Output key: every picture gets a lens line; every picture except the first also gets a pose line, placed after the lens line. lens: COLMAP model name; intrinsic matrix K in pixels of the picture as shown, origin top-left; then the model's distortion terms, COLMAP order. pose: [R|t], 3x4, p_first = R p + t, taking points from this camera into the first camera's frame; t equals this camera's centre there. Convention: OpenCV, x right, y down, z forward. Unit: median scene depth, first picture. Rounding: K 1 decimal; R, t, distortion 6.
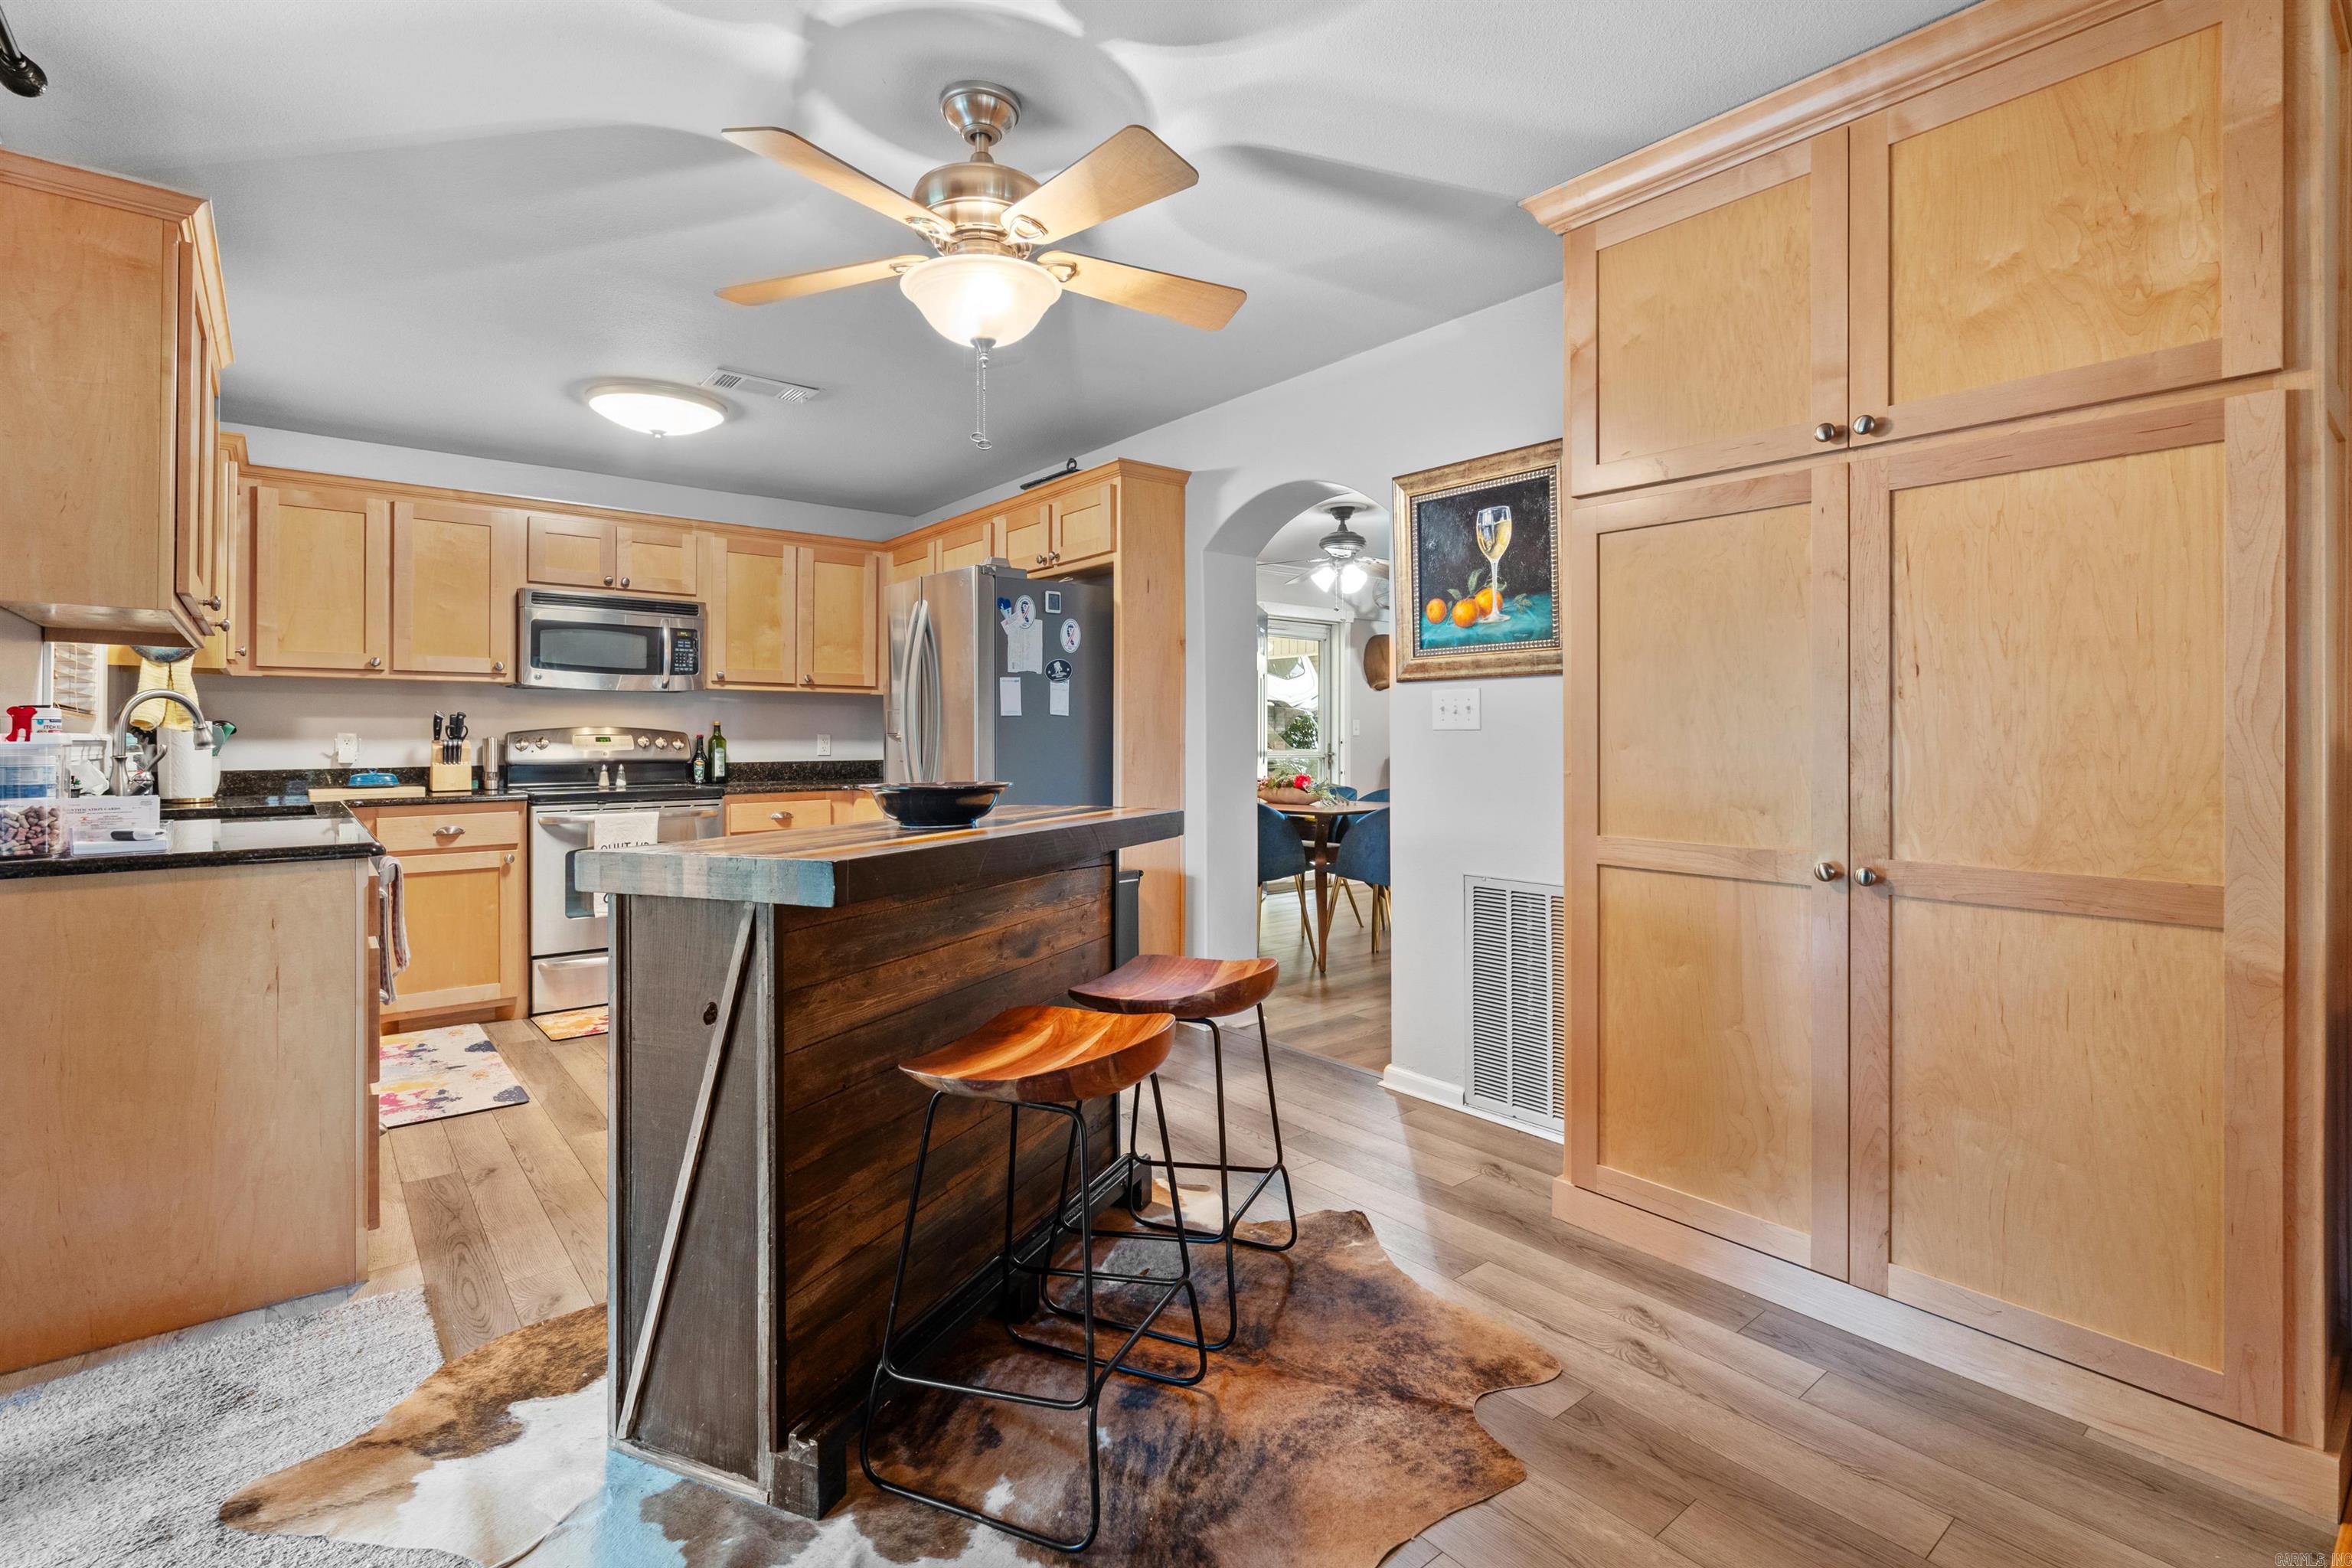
lens RADIAL K [[1068.6, 0, 1156.1], [0, 1068.6, 733.3], [0, 0, 1]] dist [-0.002078, 0.000738]
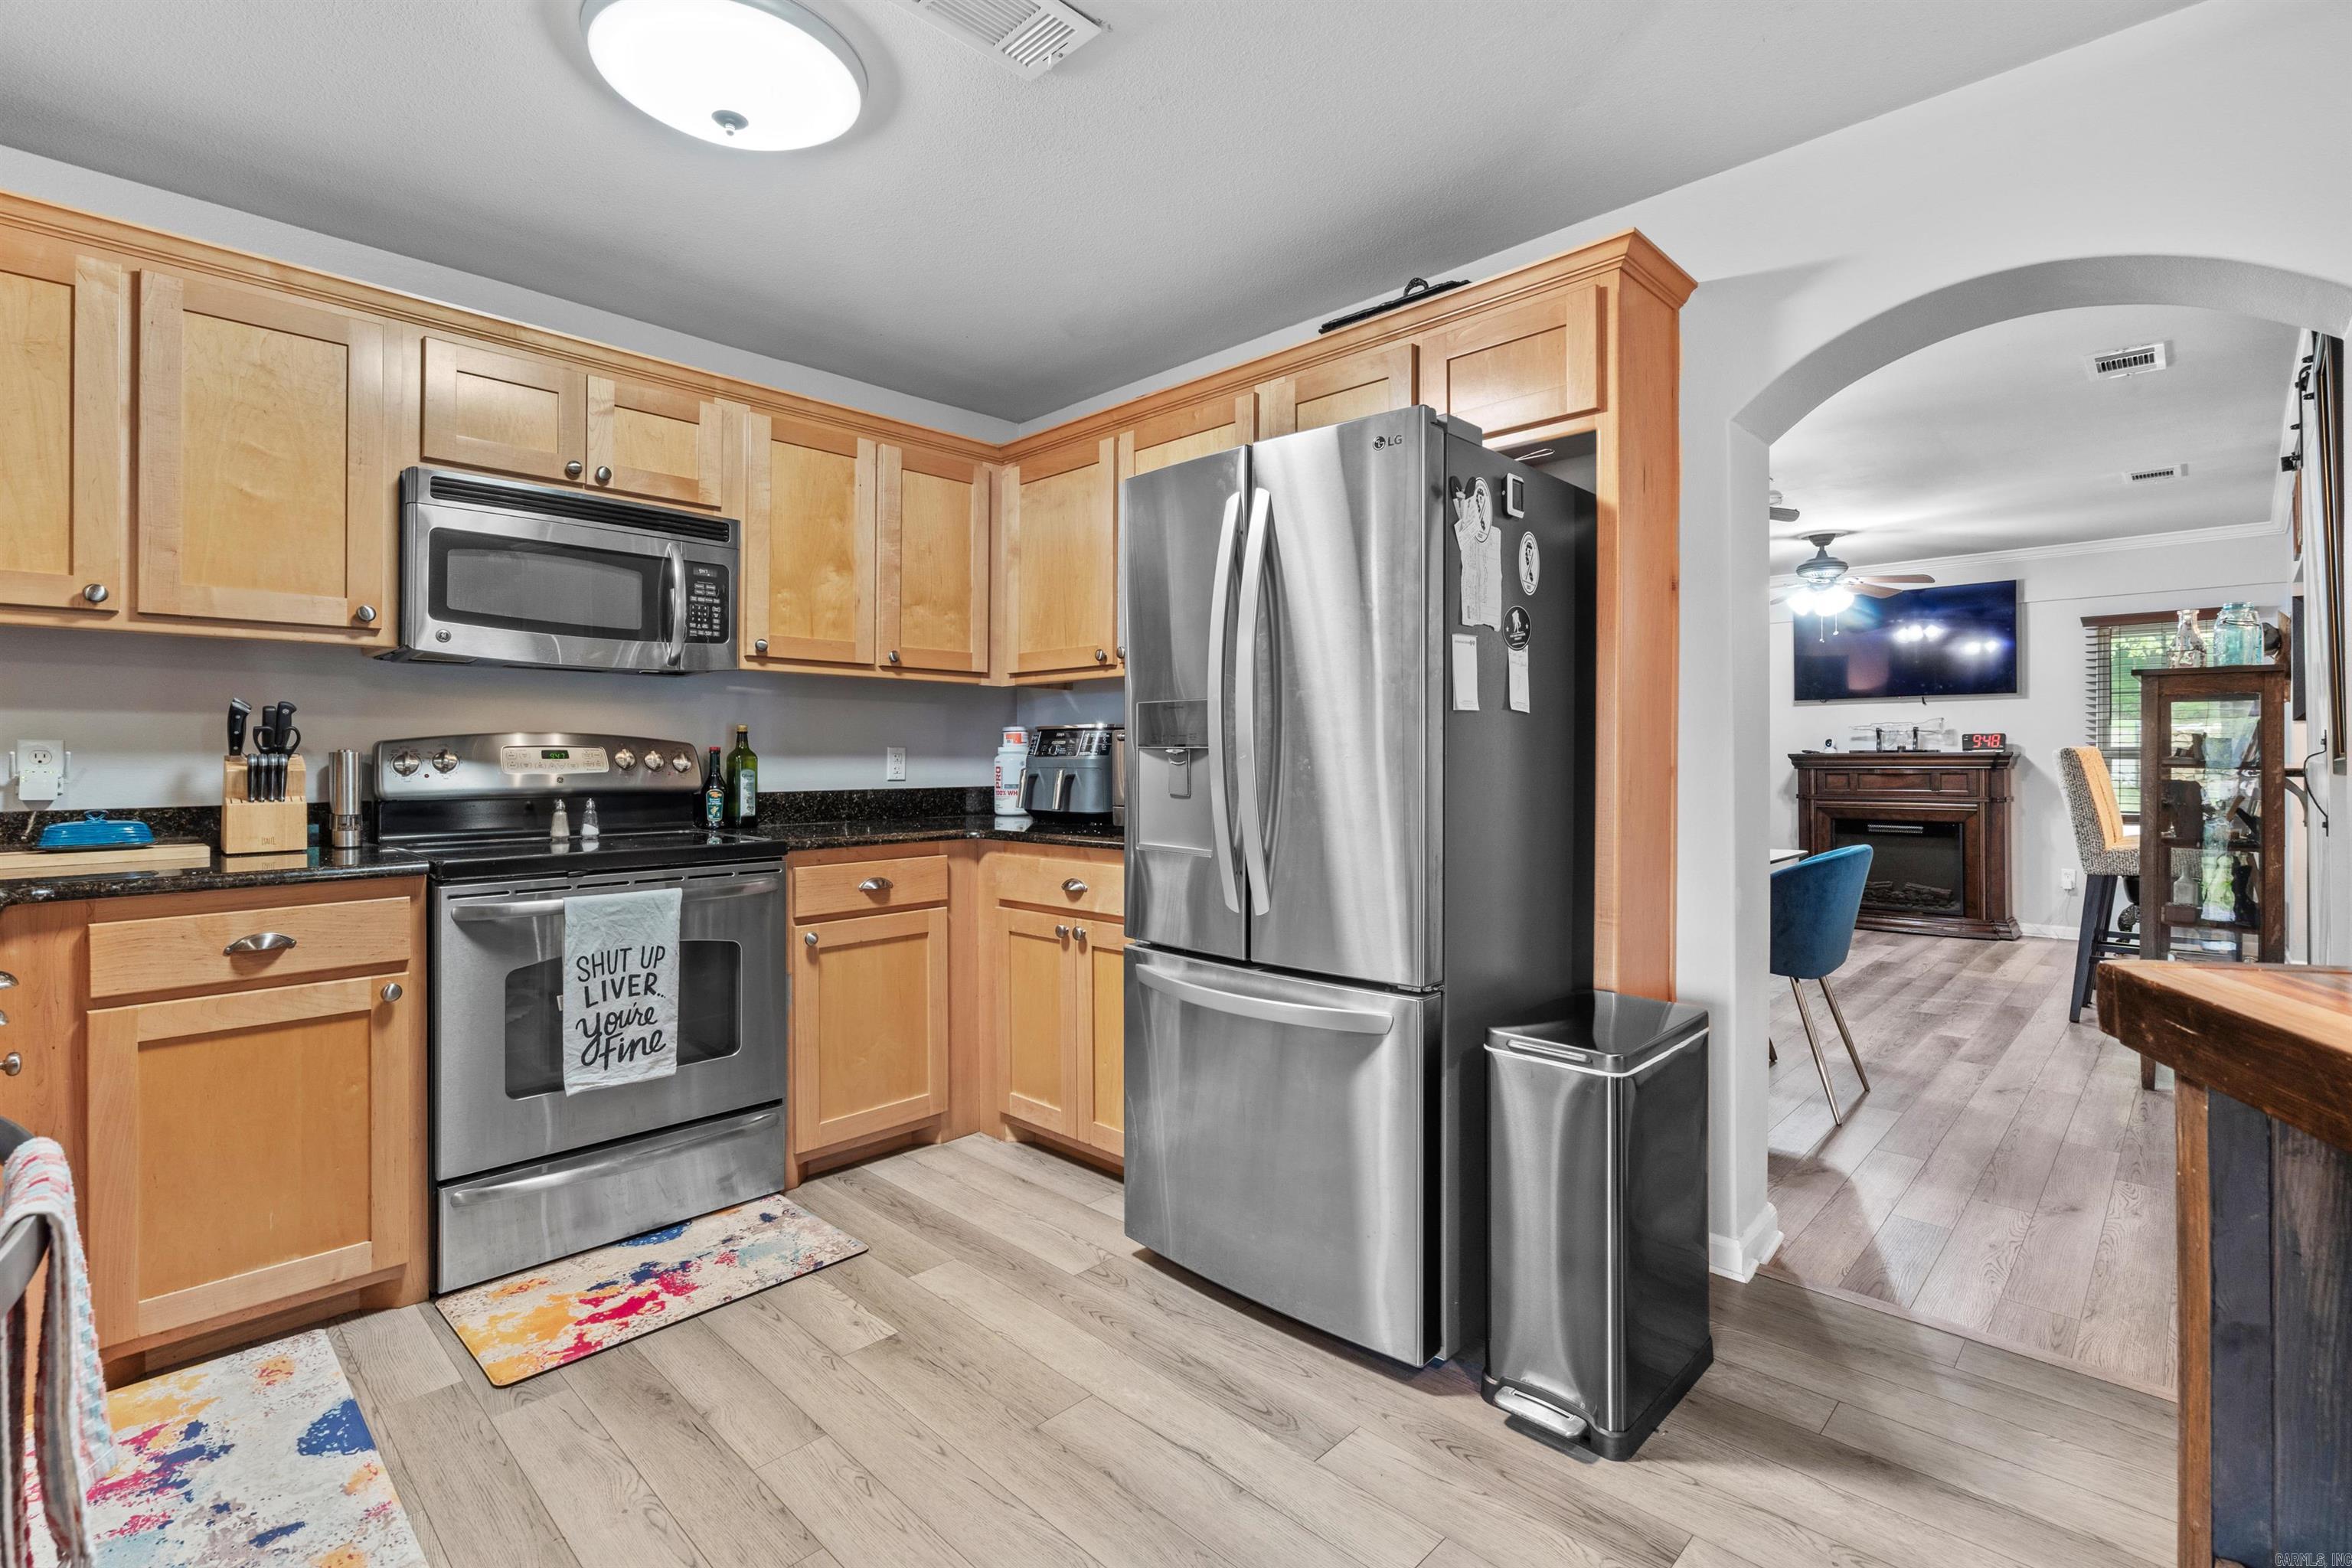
lens RADIAL K [[1068.6, 0, 1160.5], [0, 1068.6, 752.5], [0, 0, 1]] dist [-0.002078, 0.000738]
pose [[0.993502, 0.003540, 0.113756, -0.301441], [-0.003904, 0.999988, 0.002976, 0.002015], [-0.113744, -0.003400, 0.993504, 0.457038]]
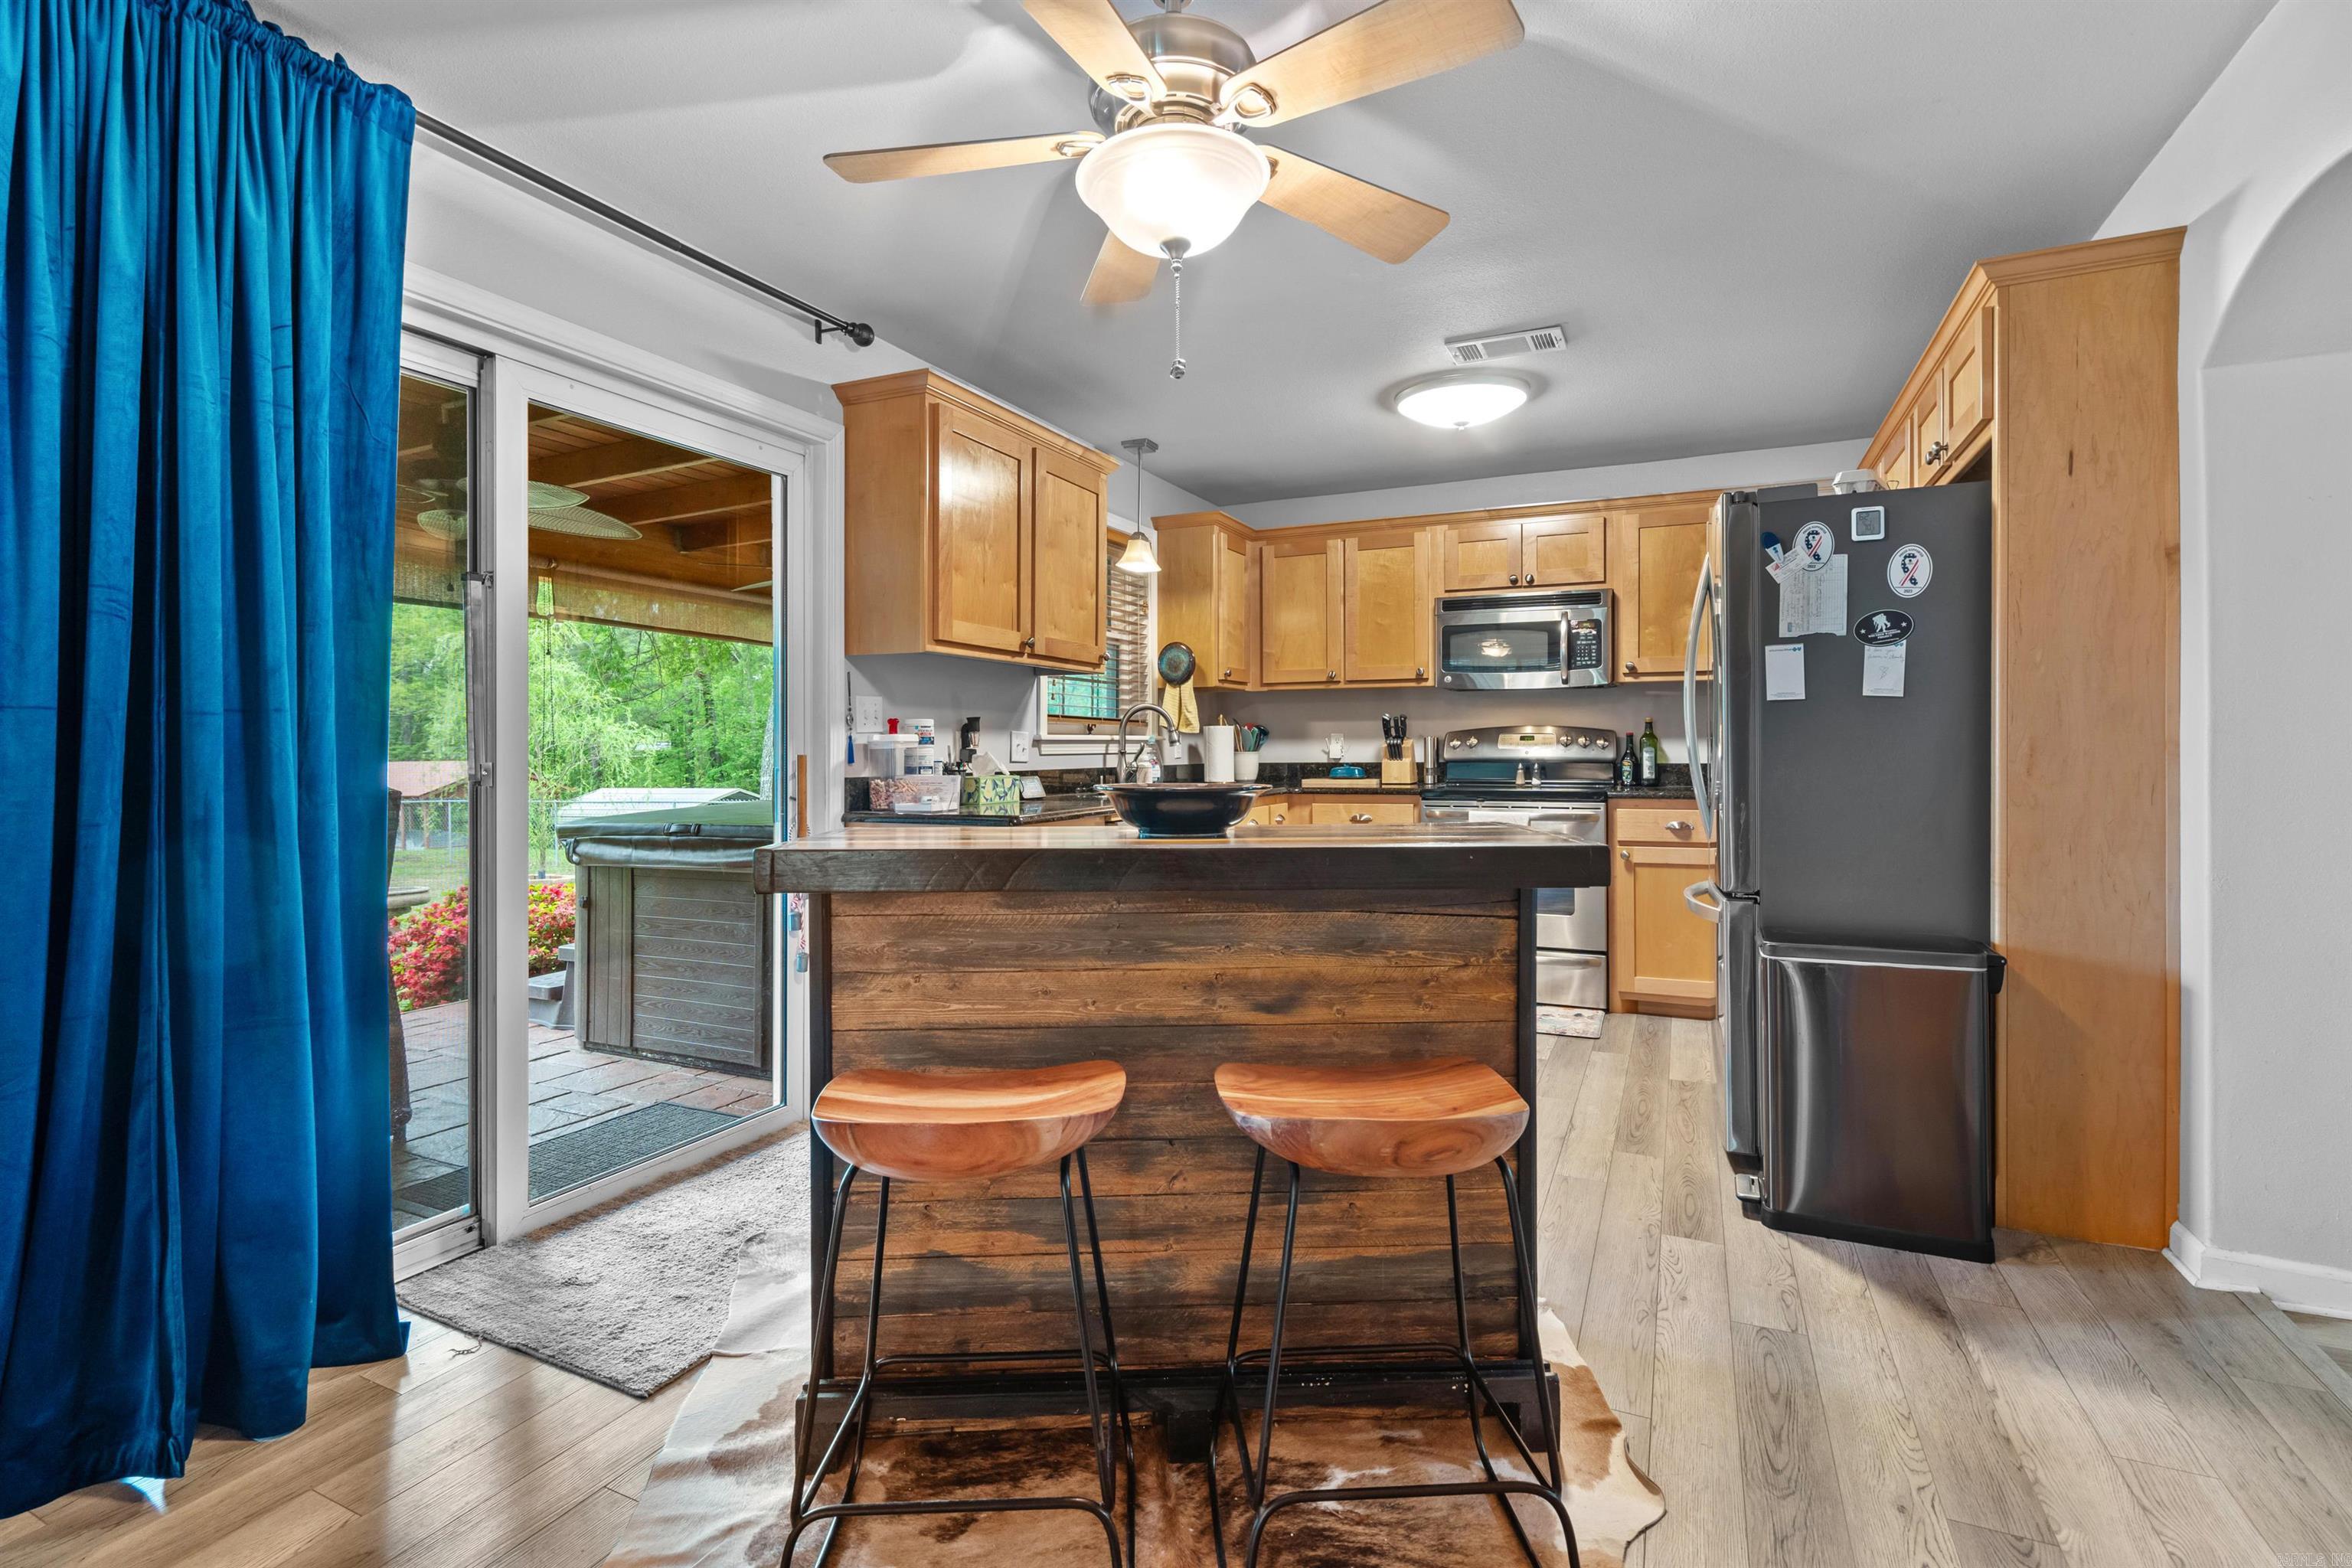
lens RADIAL K [[1068.6, 0, 1182.1], [0, 1068.6, 750.3], [0, 0, 1]] dist [-0.002078, 0.000738]
pose [[0.440838, 0.005476, -0.897570, 0.278393], [0.008500, 0.999911, 0.010275, 0.004835], [0.897546, -0.012160, 0.440752, 0.308090]]
